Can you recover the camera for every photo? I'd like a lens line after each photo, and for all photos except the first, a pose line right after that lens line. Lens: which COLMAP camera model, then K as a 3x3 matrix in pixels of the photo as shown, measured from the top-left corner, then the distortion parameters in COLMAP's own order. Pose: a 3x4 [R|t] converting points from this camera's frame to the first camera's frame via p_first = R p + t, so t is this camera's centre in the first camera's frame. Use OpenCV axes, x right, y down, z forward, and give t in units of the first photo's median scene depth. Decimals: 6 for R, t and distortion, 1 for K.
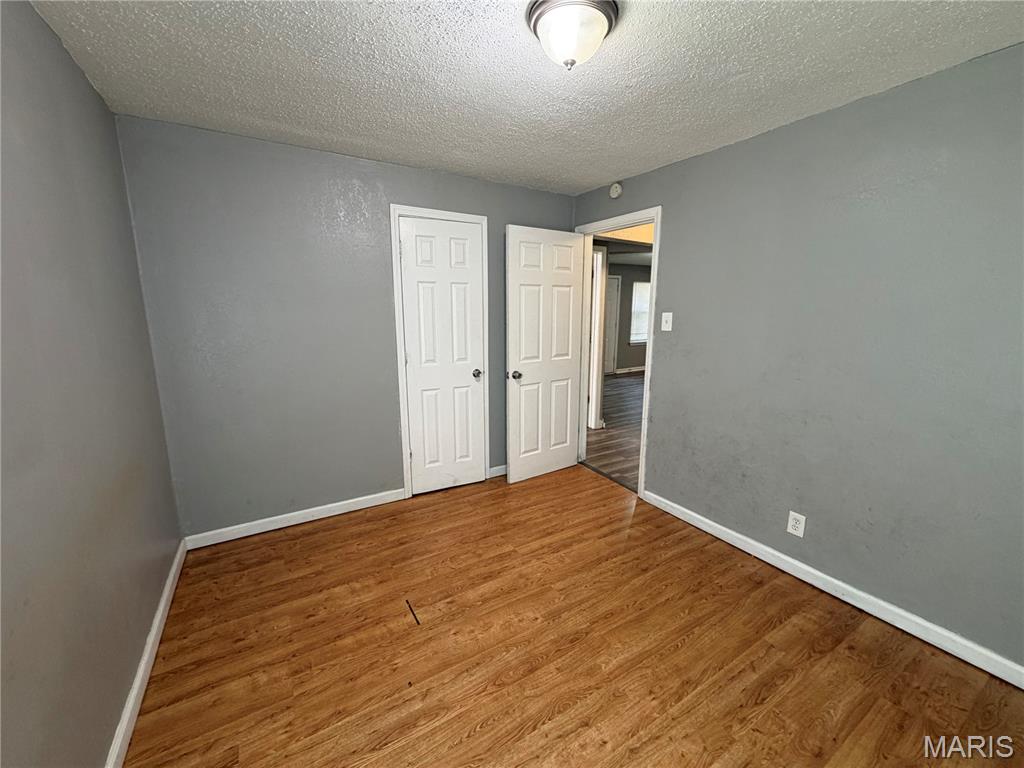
lens RADIAL K [[406.6, 0, 508.9], [0, 406.6, 384.5], [0, 0, 1]] dist [0.000415, -0.000148]
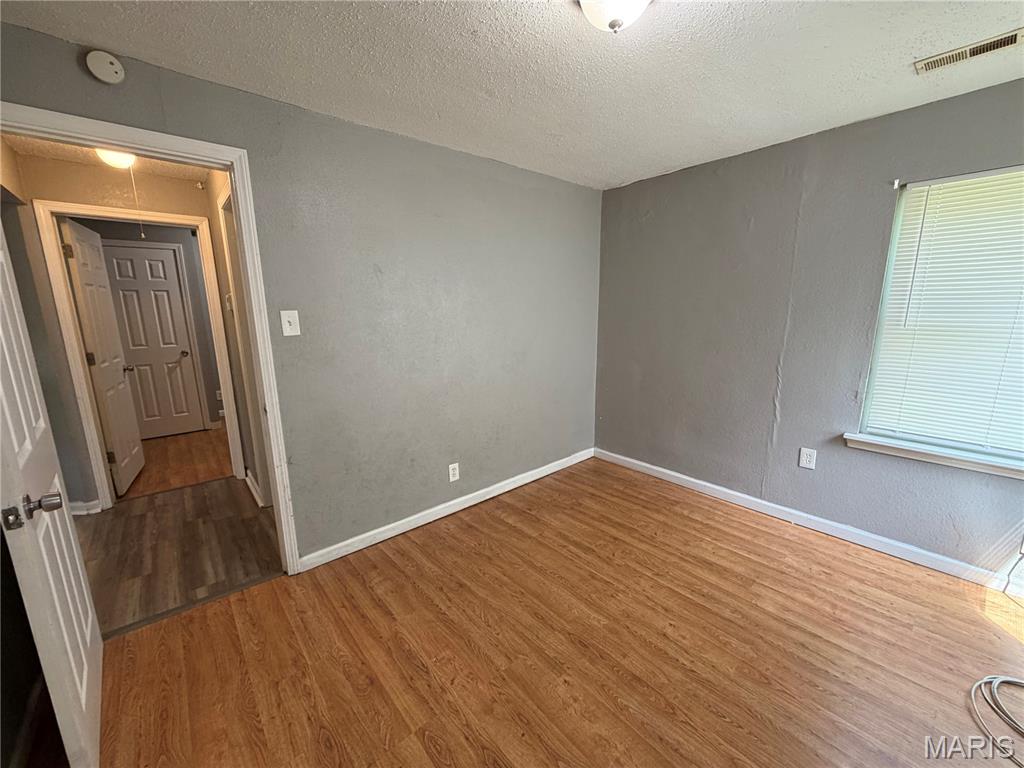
lens RADIAL K [[406.6, 0, 508.9], [0, 406.6, 384.5], [0, 0, 1]] dist [0.000415, -0.000148]
pose [[-0.163686, -0.190674, 0.967910, -0.521929], [0.192218, 0.956174, 0.220868, -0.174968], [-0.967605, 0.222203, -0.119861, 0.950742]]
